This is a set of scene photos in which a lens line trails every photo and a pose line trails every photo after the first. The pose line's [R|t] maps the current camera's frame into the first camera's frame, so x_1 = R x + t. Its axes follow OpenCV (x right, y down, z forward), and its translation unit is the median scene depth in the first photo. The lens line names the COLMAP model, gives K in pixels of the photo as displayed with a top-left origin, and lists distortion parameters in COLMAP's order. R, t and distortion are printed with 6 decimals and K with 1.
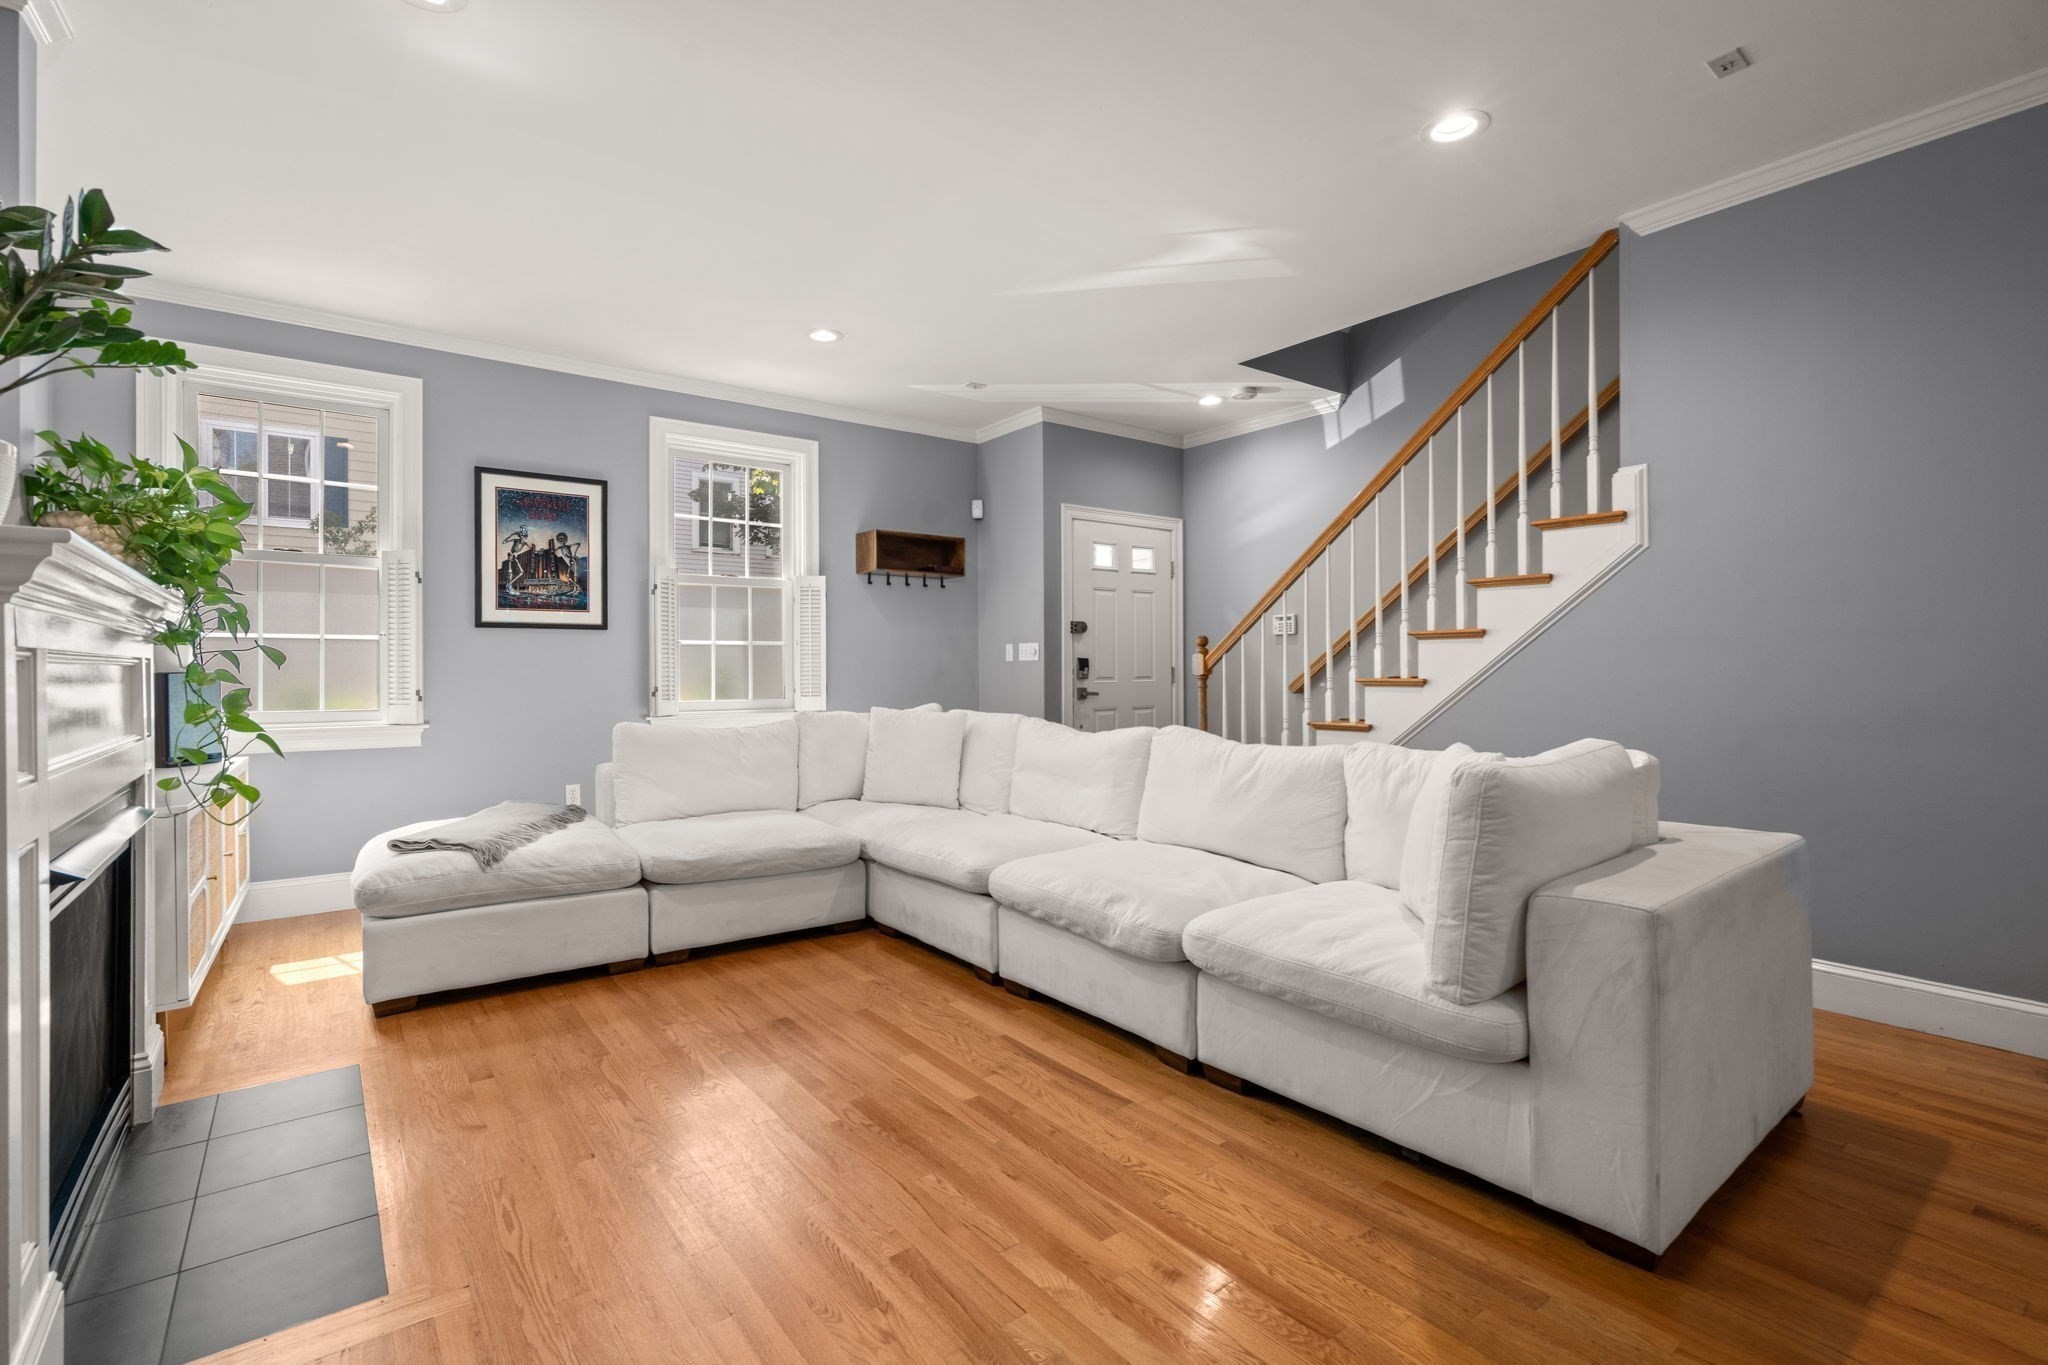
lens RADIAL K [[923.6, 0, 1014.1], [0, 923.6, 663.9], [0, 0, 1]] dist [-0.008867, 0.003322]
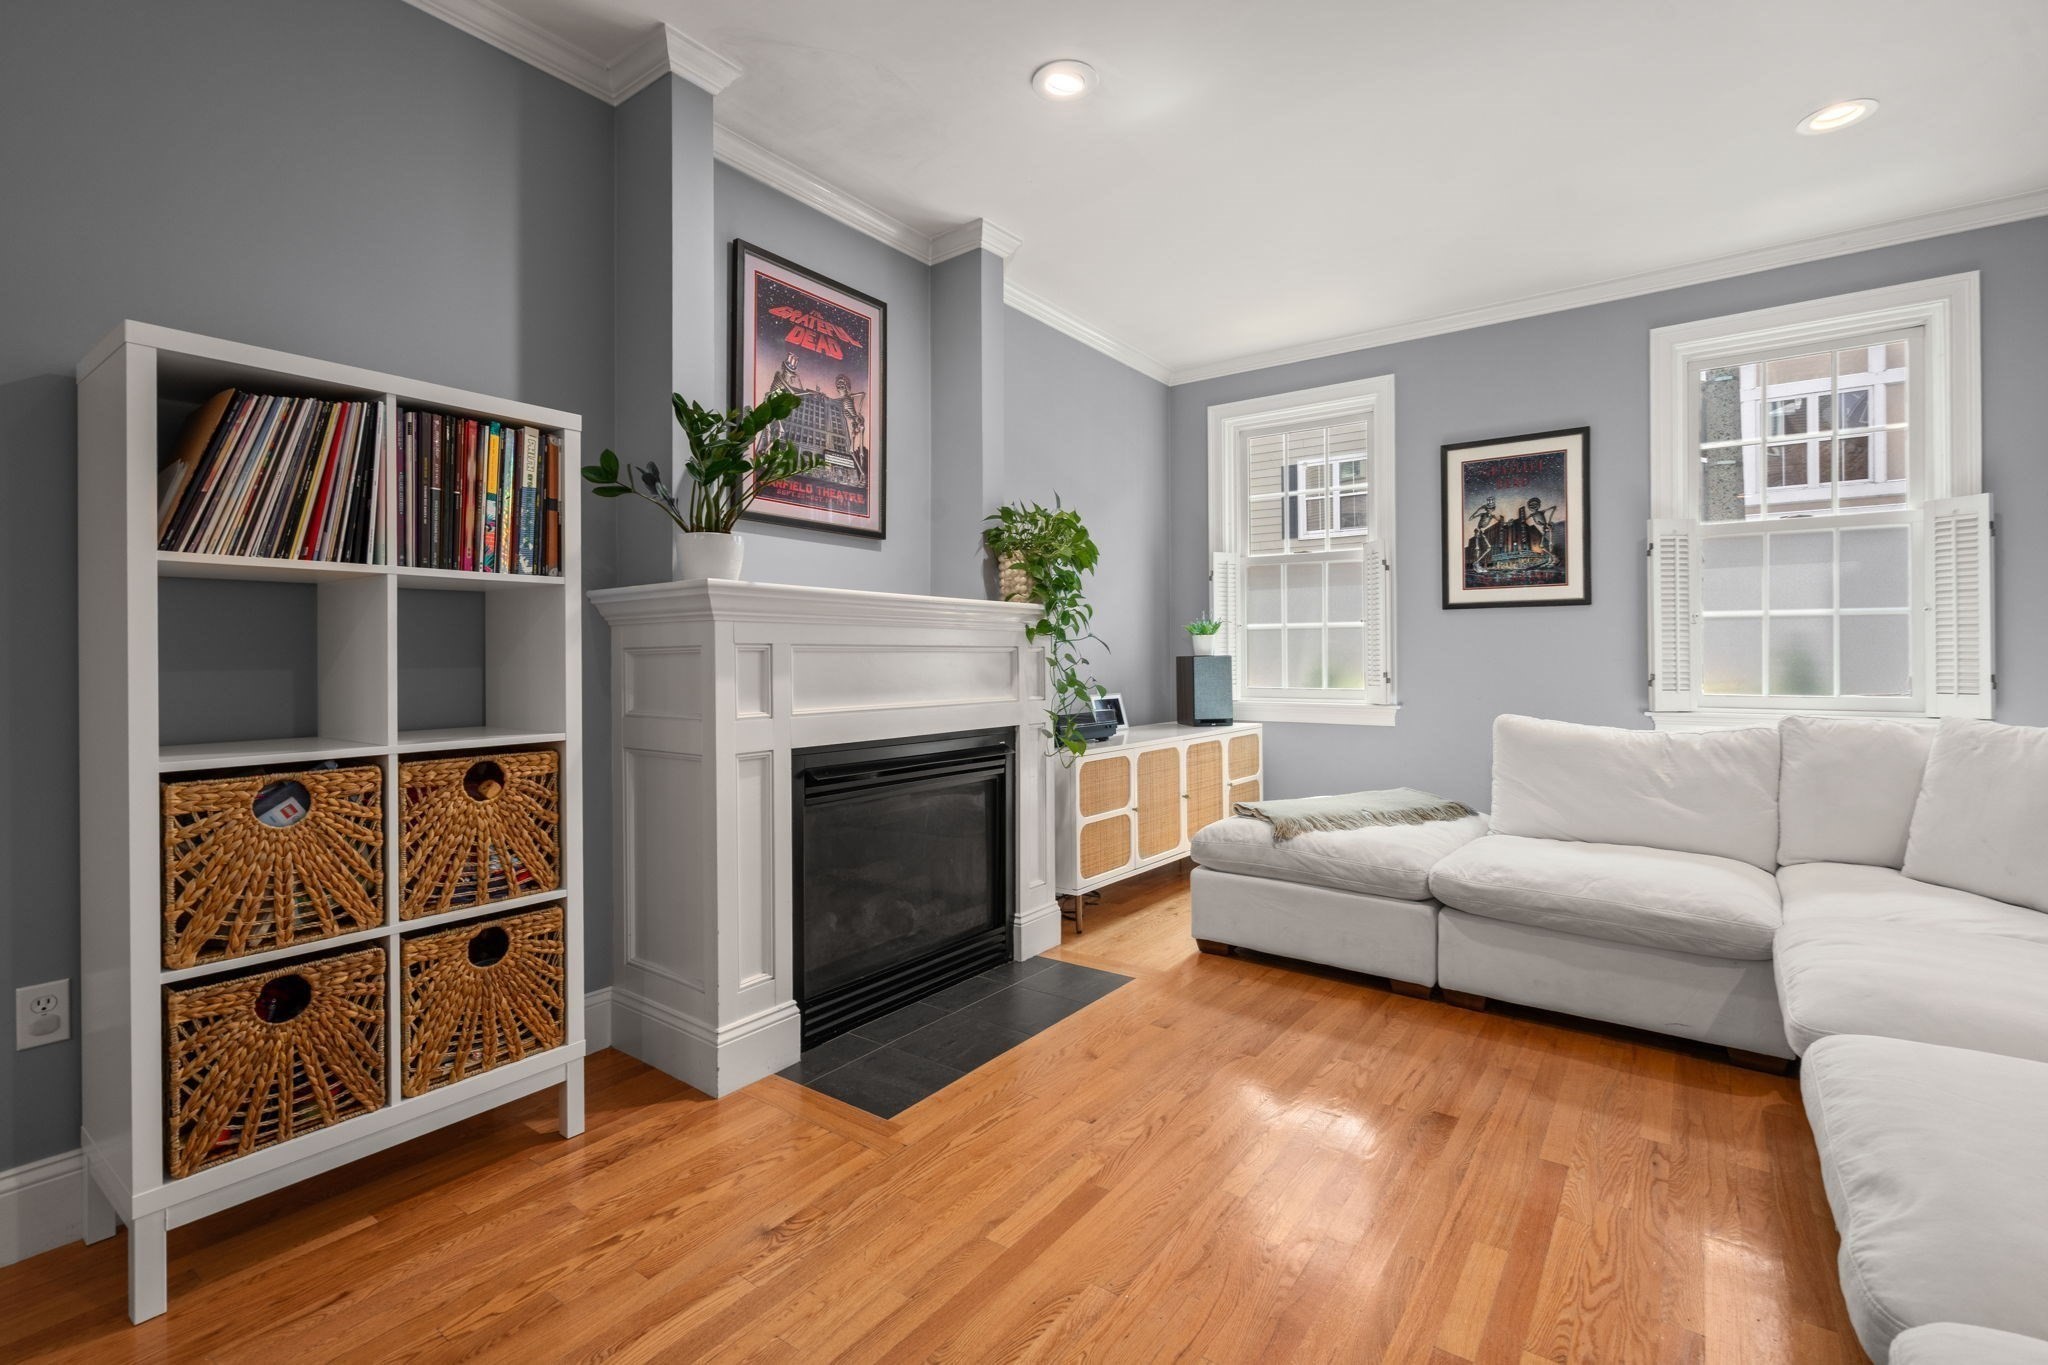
lens RADIAL K [[923.6, 0, 1010.3], [0, 923.6, 659.3], [0, 0, 1]] dist [-0.008867, 0.003322]
pose [[0.275067, 0.006352, -0.961404, 0.232190], [0.010738, 0.999896, 0.009679, -0.001099], [0.961365, -0.012986, 0.274970, 0.279811]]
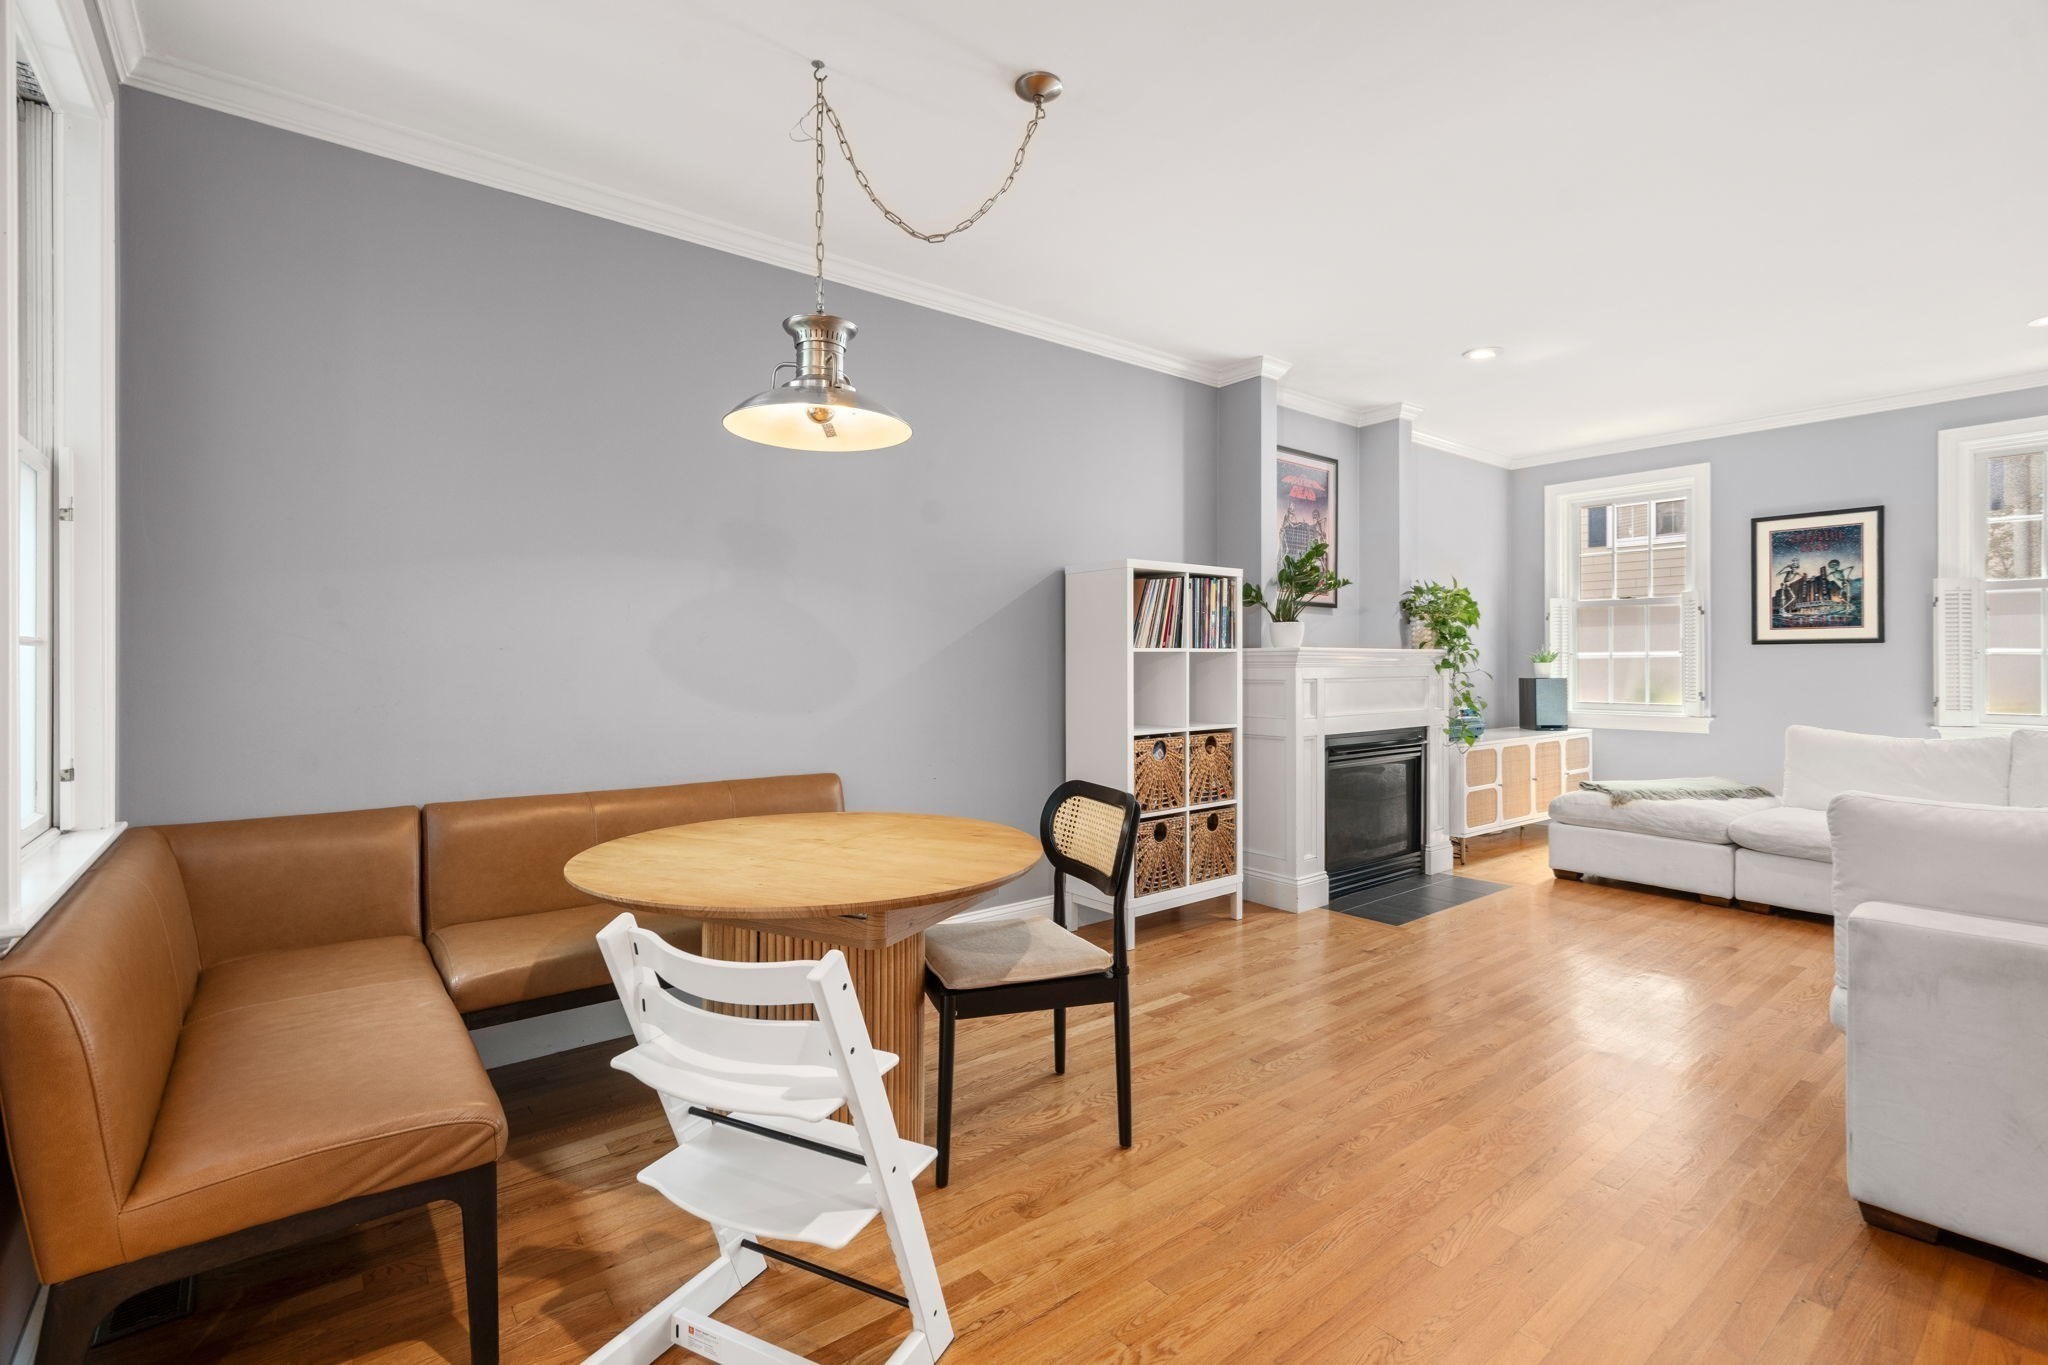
lens RADIAL K [[923.6, 0, 1009.4], [0, 923.6, 667.9], [0, 0, 1]] dist [-0.008867, 0.003322]
pose [[0.012718, 0.011679, -0.999851, 0.668670], [0.010716, 0.999873, 0.011816, -0.032986], [0.999862, -0.010865, 0.012591, -0.046460]]
